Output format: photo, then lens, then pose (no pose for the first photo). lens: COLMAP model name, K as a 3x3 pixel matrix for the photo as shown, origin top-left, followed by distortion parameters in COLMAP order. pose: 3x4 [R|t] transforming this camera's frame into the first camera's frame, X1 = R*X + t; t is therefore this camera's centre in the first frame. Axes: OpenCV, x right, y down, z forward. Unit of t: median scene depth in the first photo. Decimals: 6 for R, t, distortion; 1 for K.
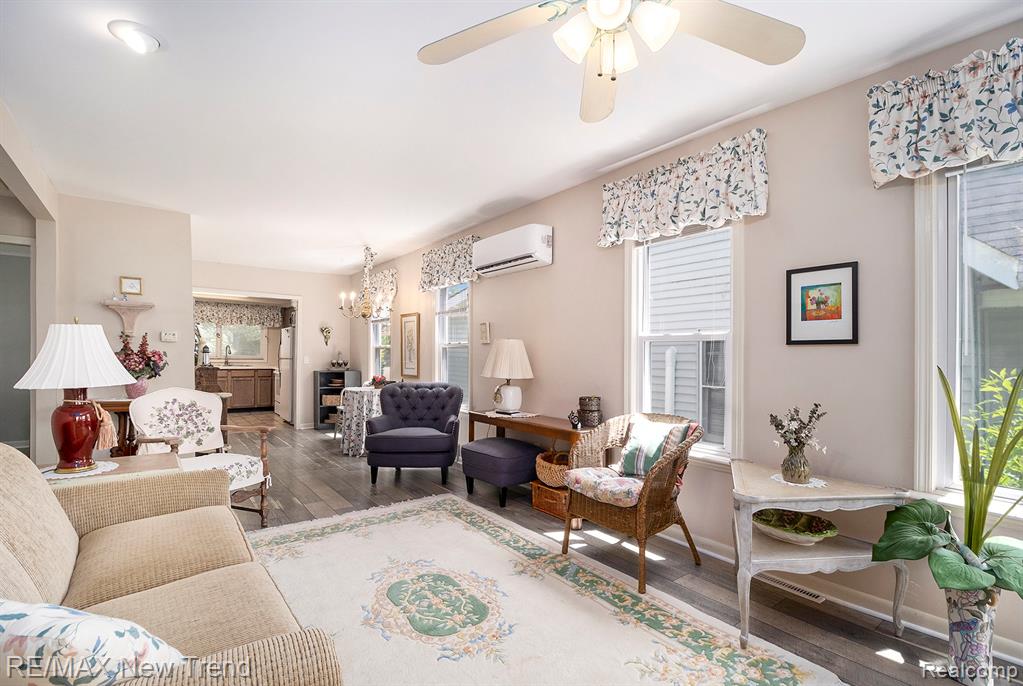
lens RADIAL K [[463.2, 0, 518.5], [0, 463.2, 353.8], [0, 0, 1]] dist [0.000701, -0.000064]
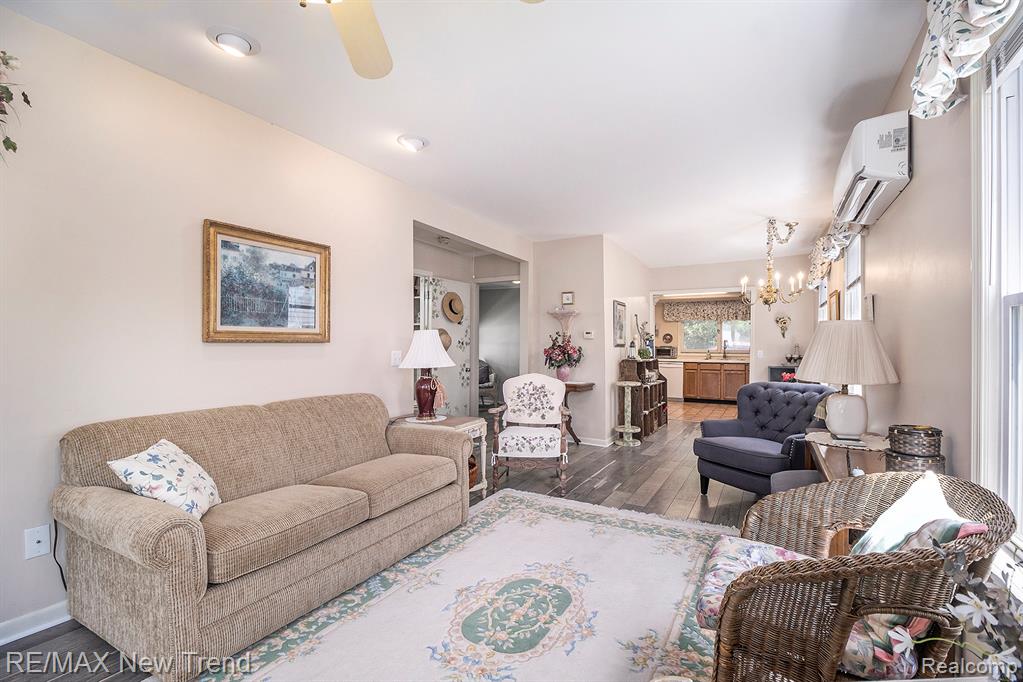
lens RADIAL K [[463.2, 0, 518.5], [0, 463.2, 351.8], [0, 0, 1]] dist [0.000701, -0.000064]
pose [[0.412040, 0.000195, -0.911166, 0.448698], [0.005951, 0.999978, 0.002905, 0.007672], [0.911146, -0.006619, 0.412030, 0.416963]]
